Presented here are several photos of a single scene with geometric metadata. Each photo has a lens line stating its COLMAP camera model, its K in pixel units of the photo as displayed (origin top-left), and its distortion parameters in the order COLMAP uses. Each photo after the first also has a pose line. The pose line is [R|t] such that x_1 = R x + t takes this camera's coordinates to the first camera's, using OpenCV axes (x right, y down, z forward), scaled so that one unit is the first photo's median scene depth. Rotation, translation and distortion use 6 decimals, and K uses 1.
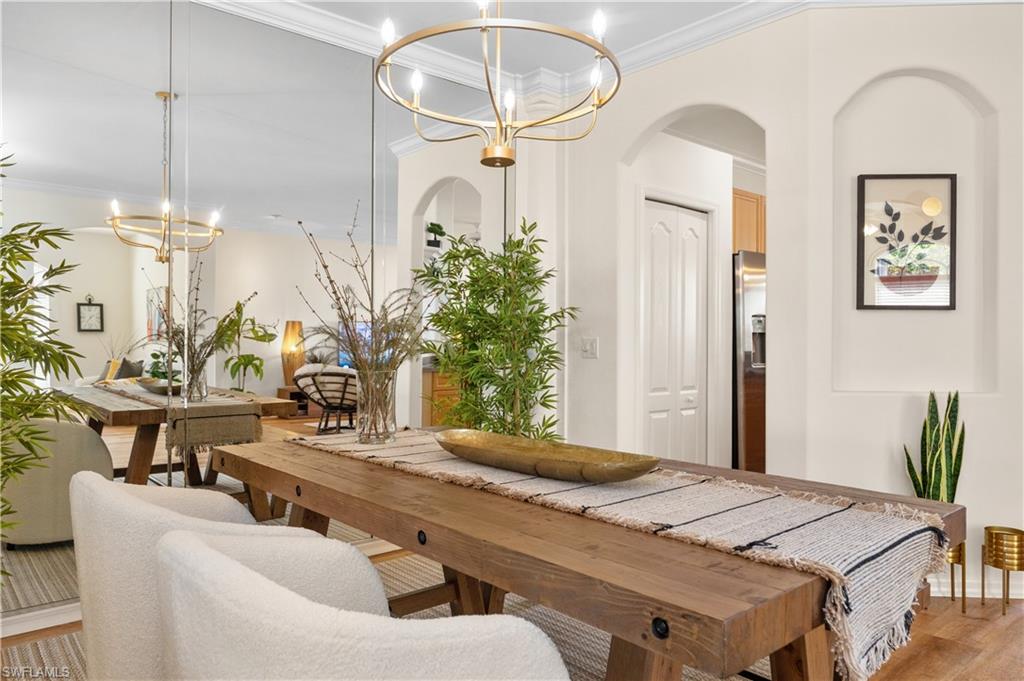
lens RADIAL K [[687.2, 0, 511.1], [0, 687.2, 336.9], [0, 0, 1]] dist [-0.004311, 0.002138]
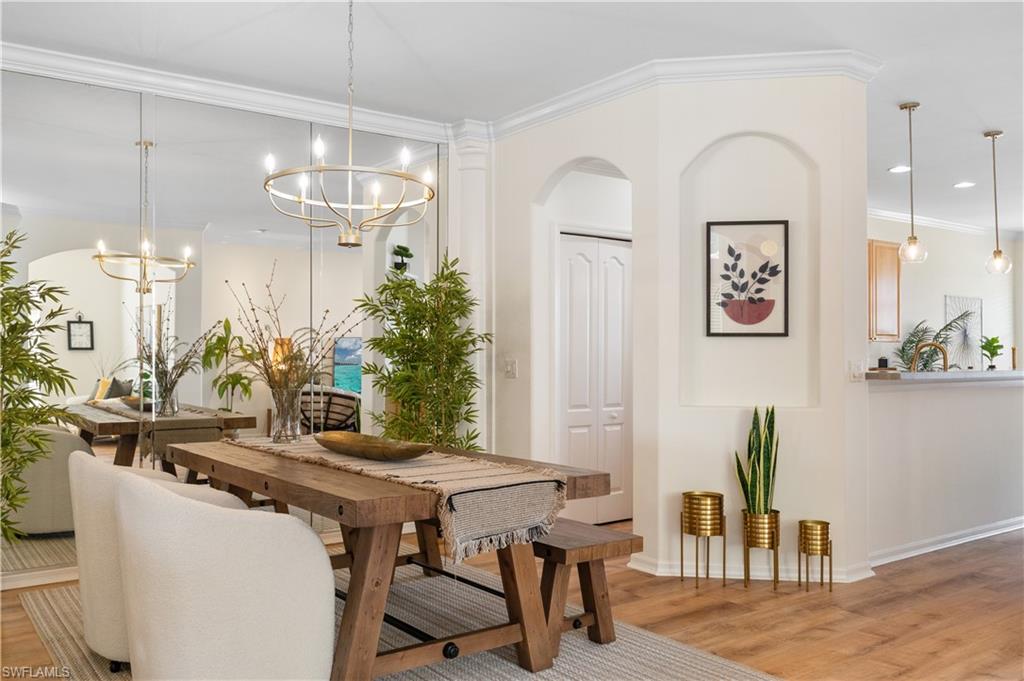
lens RADIAL K [[839.2, 0, 504.4], [0, 839.2, 342.6], [0, 0, 1]] dist [0.003611, -0.003884]
pose [[0.996605, -0.005372, -0.082153, 0.230217], [0.004723, 0.999956, -0.008095, -0.016072], [0.082193, 0.007679, 0.996587, -0.377234]]
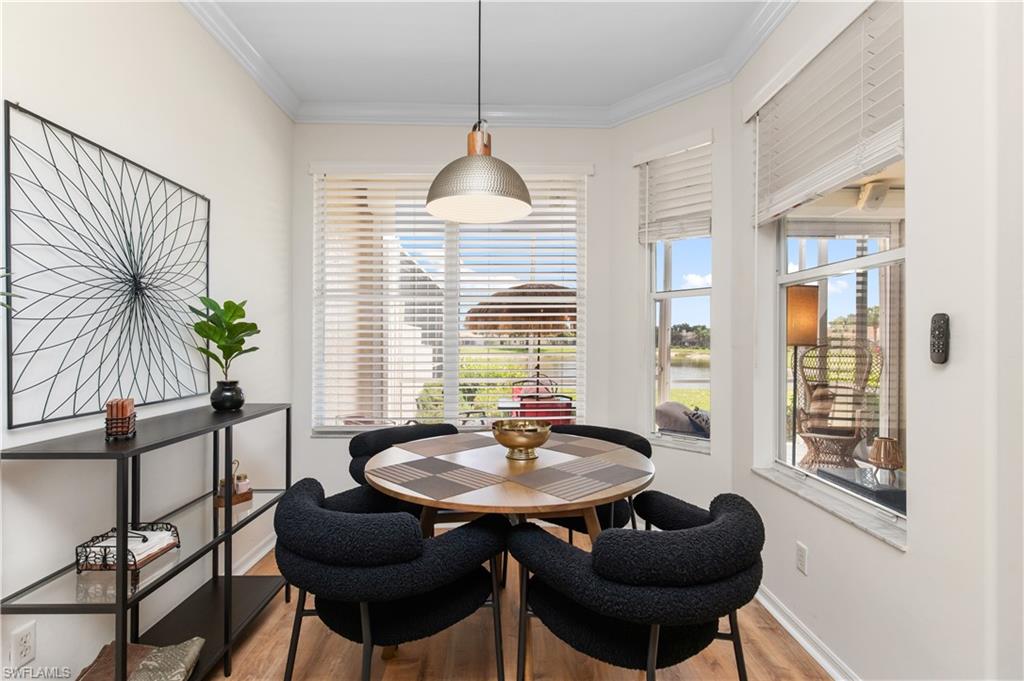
lens RADIAL K [[467.9, 0, 504.1], [0, 467.9, 341.4], [0, 0, 1]] dist [-0.015001, -0.000058]
pose [[0.648771, -0.000349, 0.760984, 1.344640], [-0.007265, 0.999951, 0.006653, -0.008403], [-0.760949, -0.009844, 0.648737, 1.809091]]
